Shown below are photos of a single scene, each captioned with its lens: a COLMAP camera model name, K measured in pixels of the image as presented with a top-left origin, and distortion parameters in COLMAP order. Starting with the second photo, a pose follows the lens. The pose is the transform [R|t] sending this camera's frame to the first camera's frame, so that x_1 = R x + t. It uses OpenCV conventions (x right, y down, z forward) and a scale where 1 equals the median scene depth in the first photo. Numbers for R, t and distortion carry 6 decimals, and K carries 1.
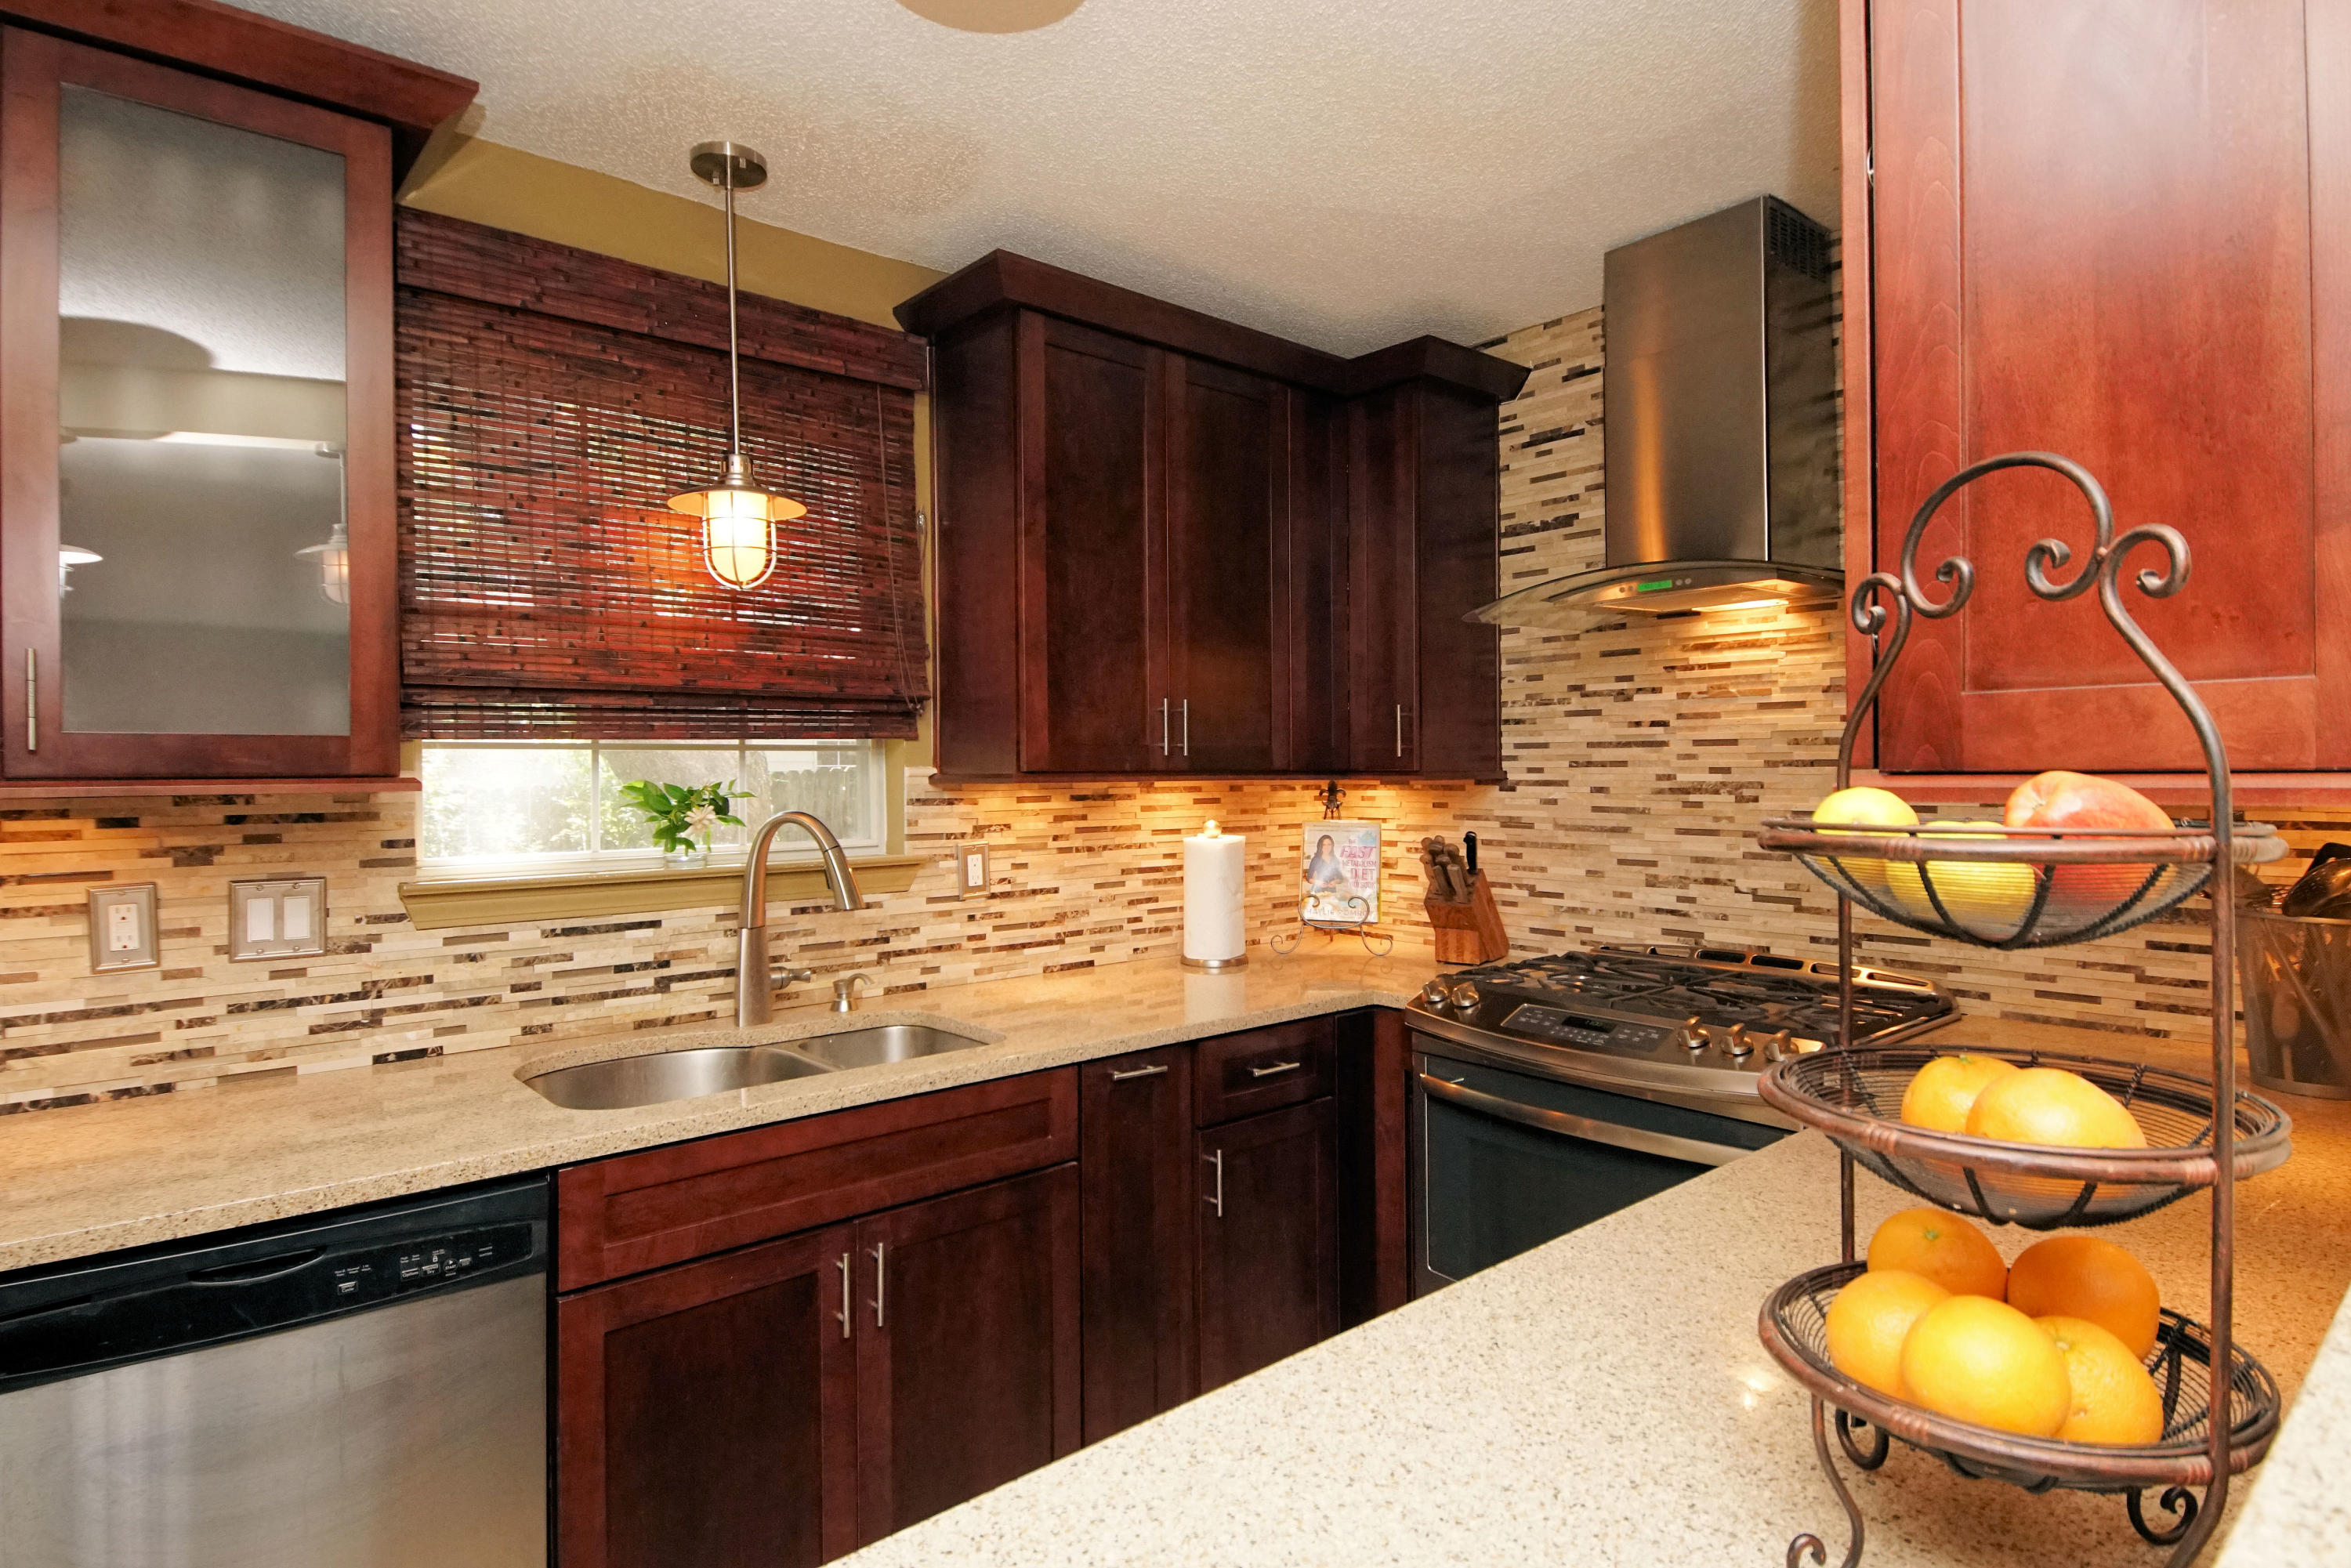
lens RADIAL K [[1255.1, 0, 1161.1], [0, 1255.1, 776.0], [0, 0, 1]] dist [0.032838, -0.031219]
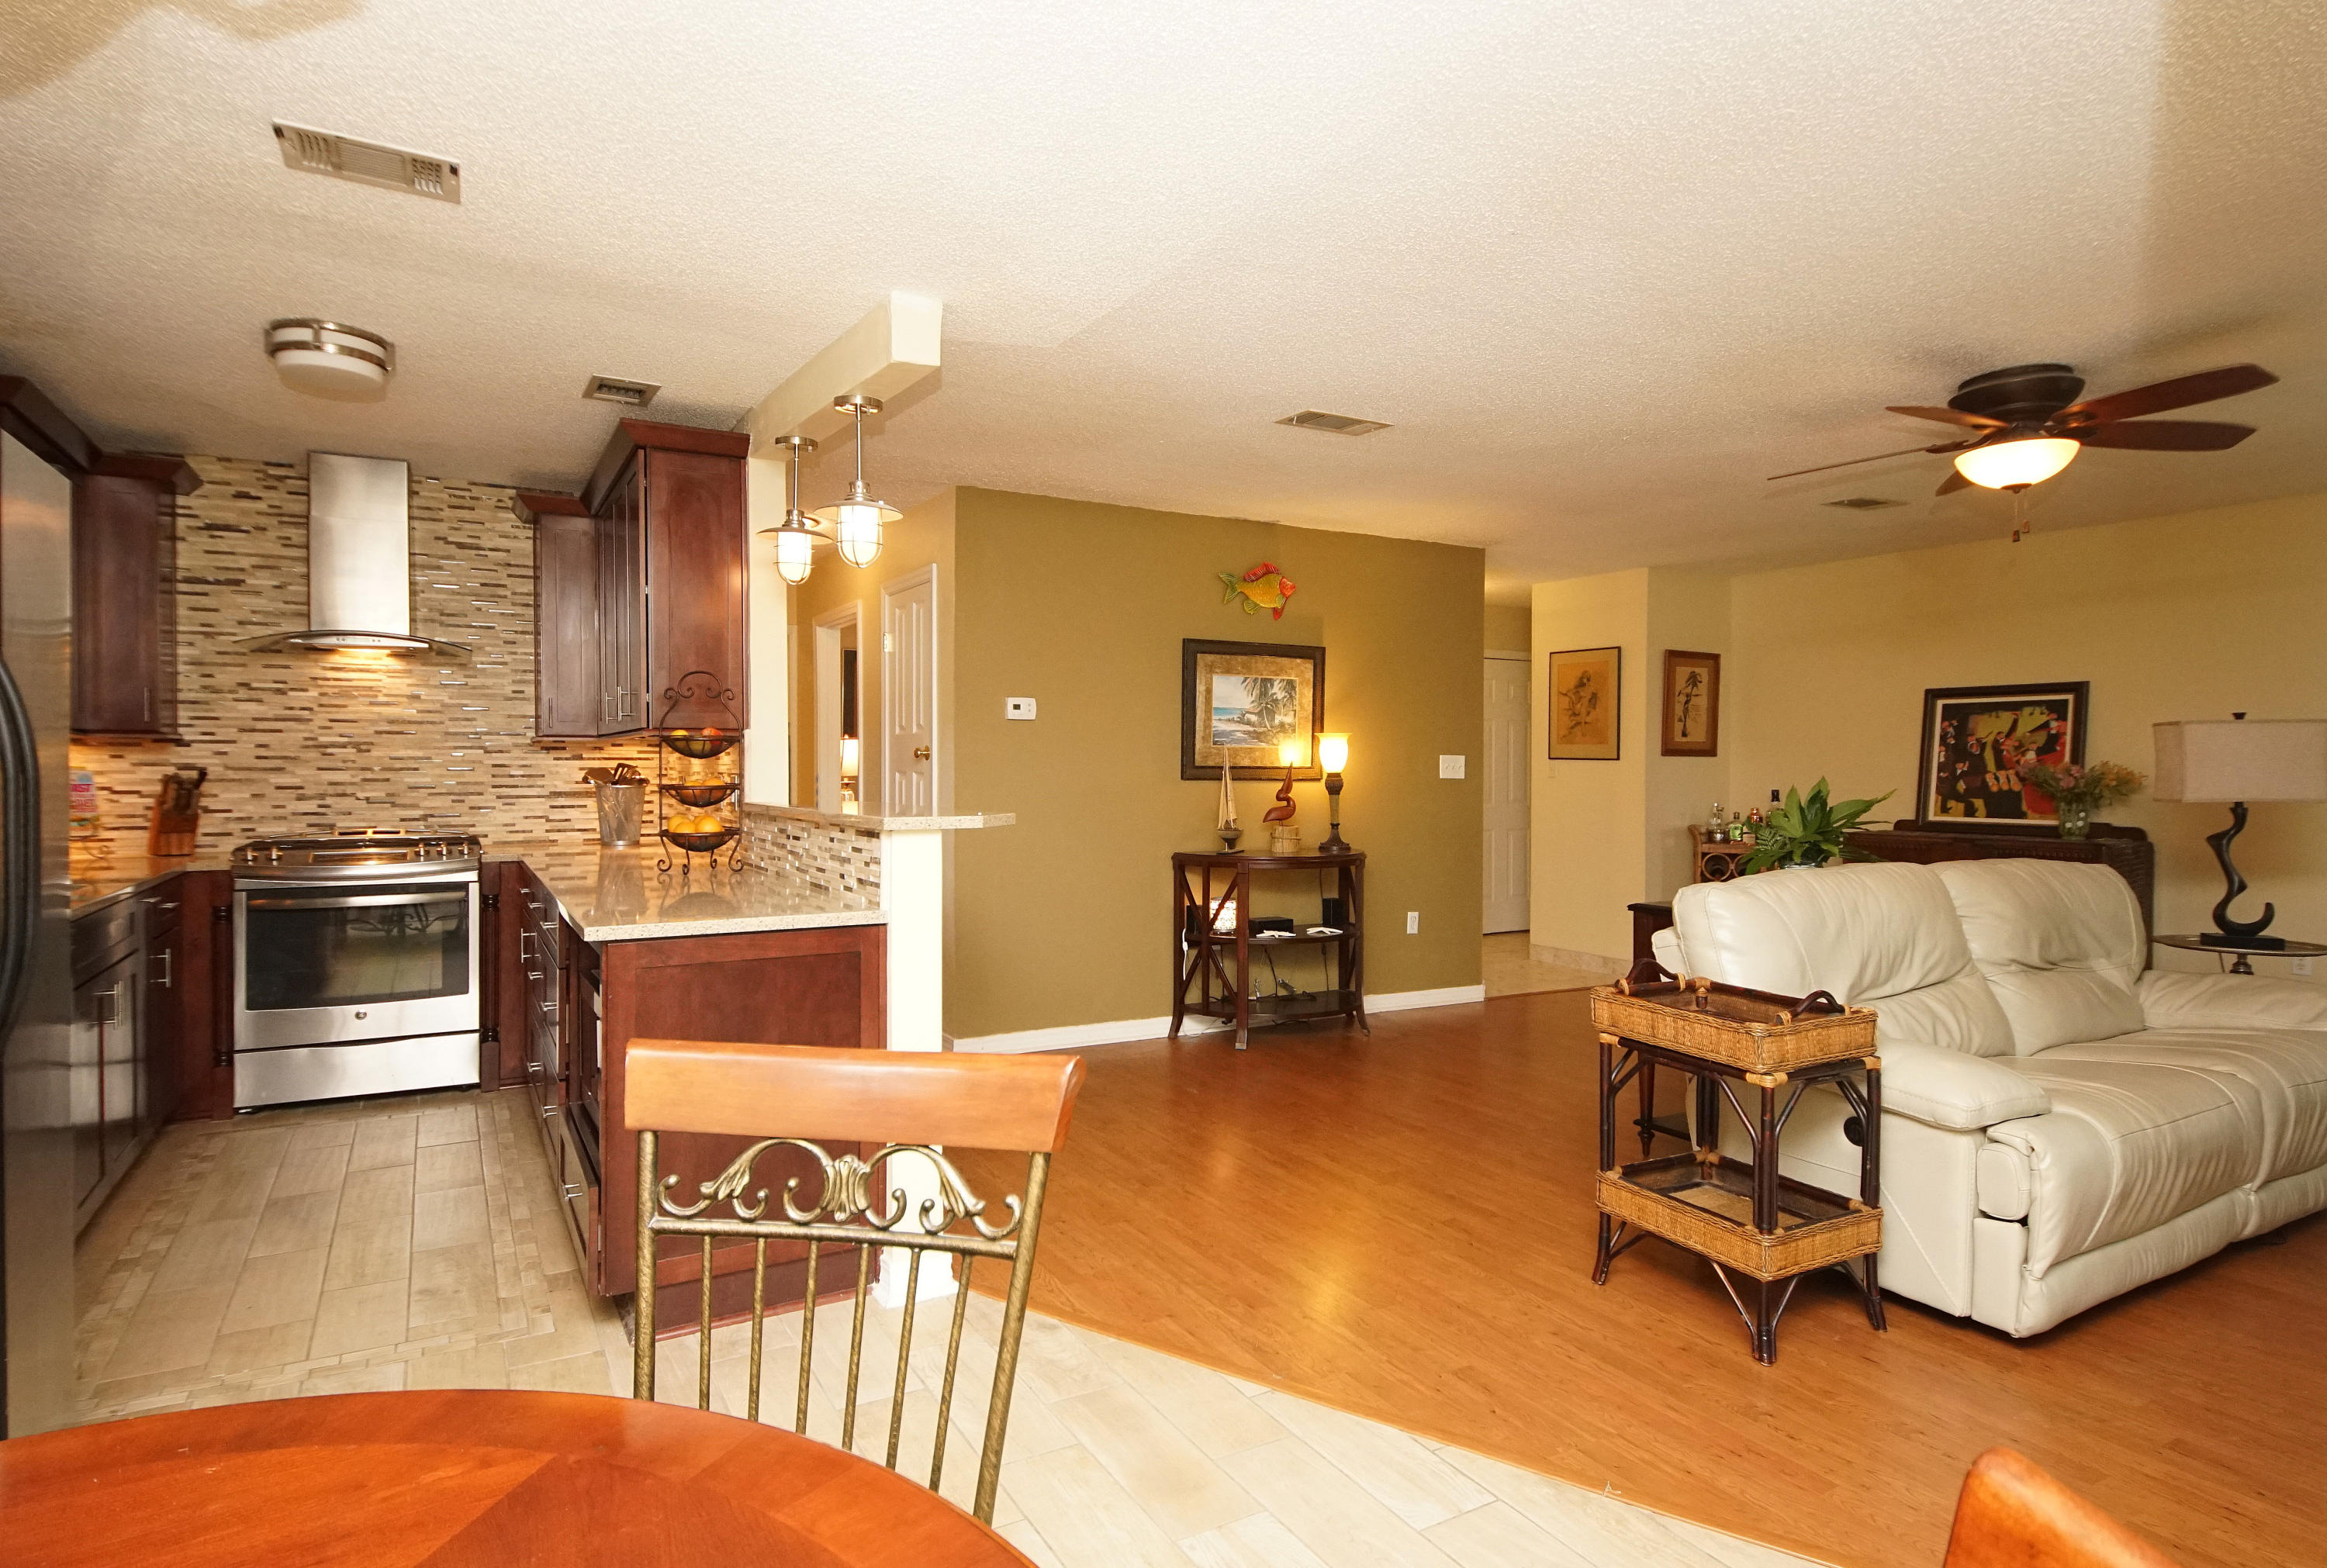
lens RADIAL K [[1242.1, 0, 1153.6], [0, 1242.1, 780.4], [0, 0, 1]] dist [0.032838, -0.031219]
pose [[0.190257, -0.004578, 0.981724, -1.148198], [0.002351, 0.999988, 0.004207, 0.056577], [-0.981731, 0.001507, 0.190266, -0.529279]]
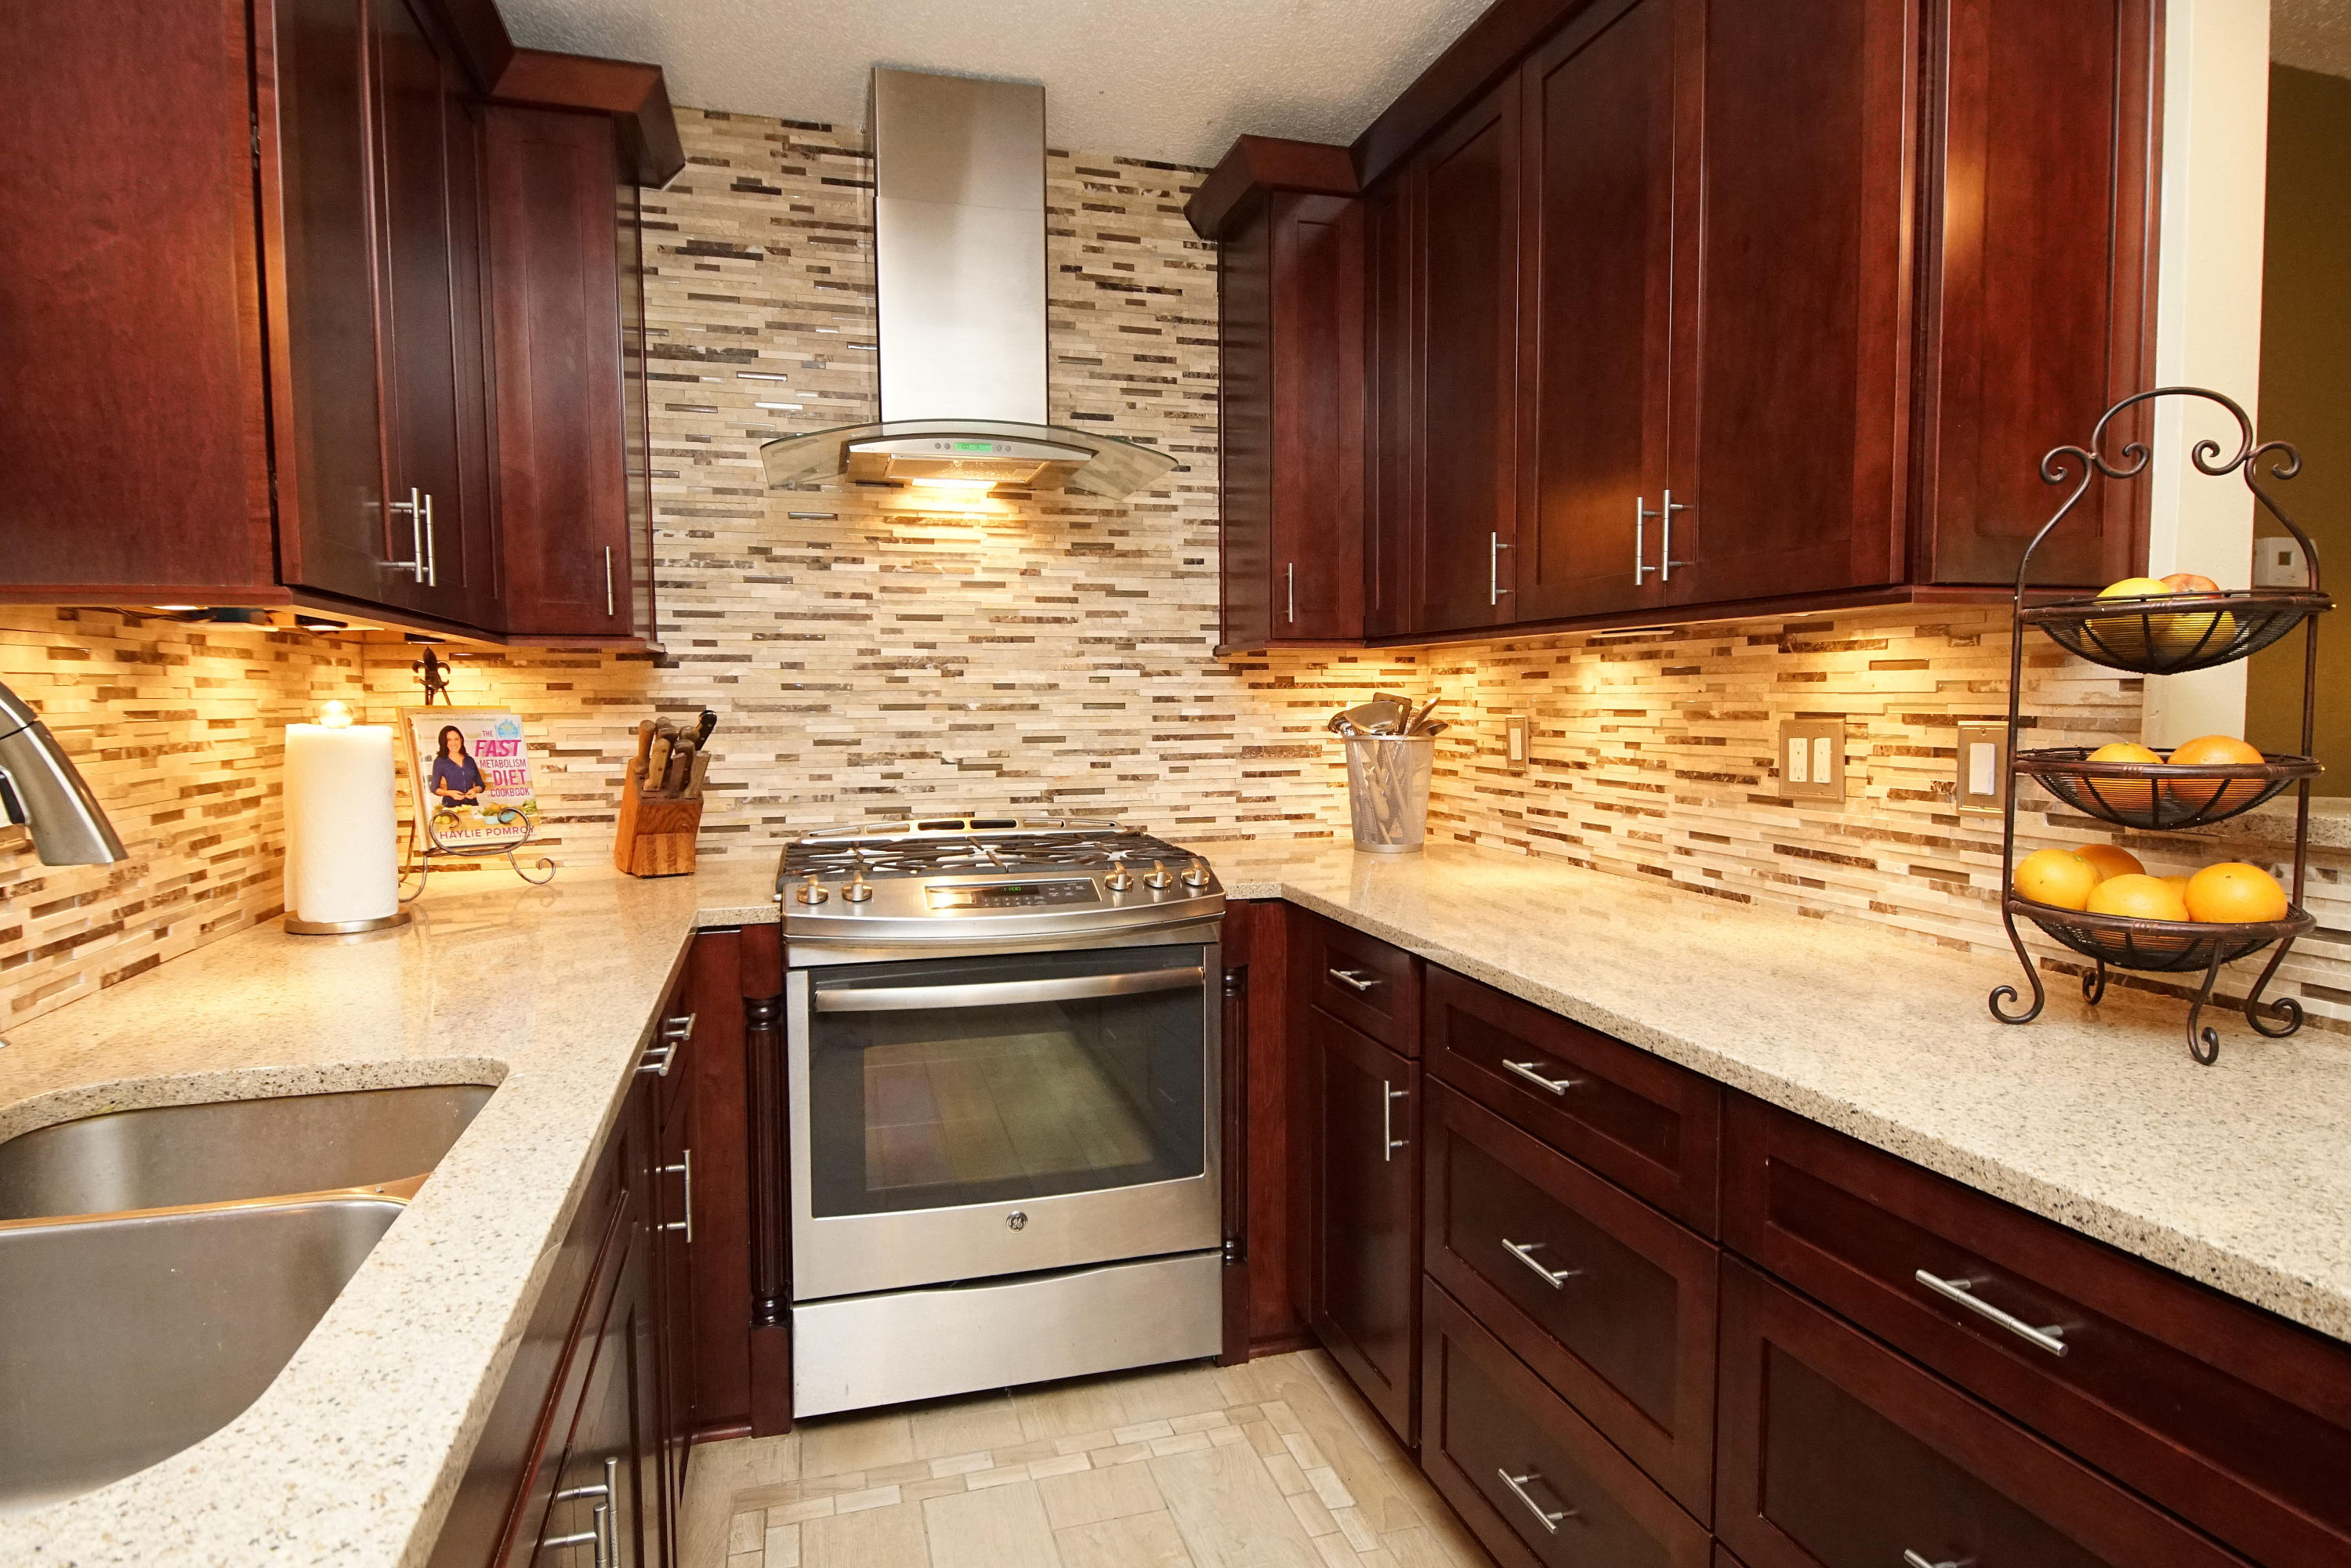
lens RADIAL K [[1255.1, 0, 1158.4], [0, 1255.1, 776.6], [0, 0, 1]] dist [0.032838, -0.031219]
pose [[0.420086, -0.055279, 0.905799, -0.395601], [0.008969, 0.998347, 0.056768, 0.044742], [-0.907440, -0.015724, 0.419888, 0.399287]]
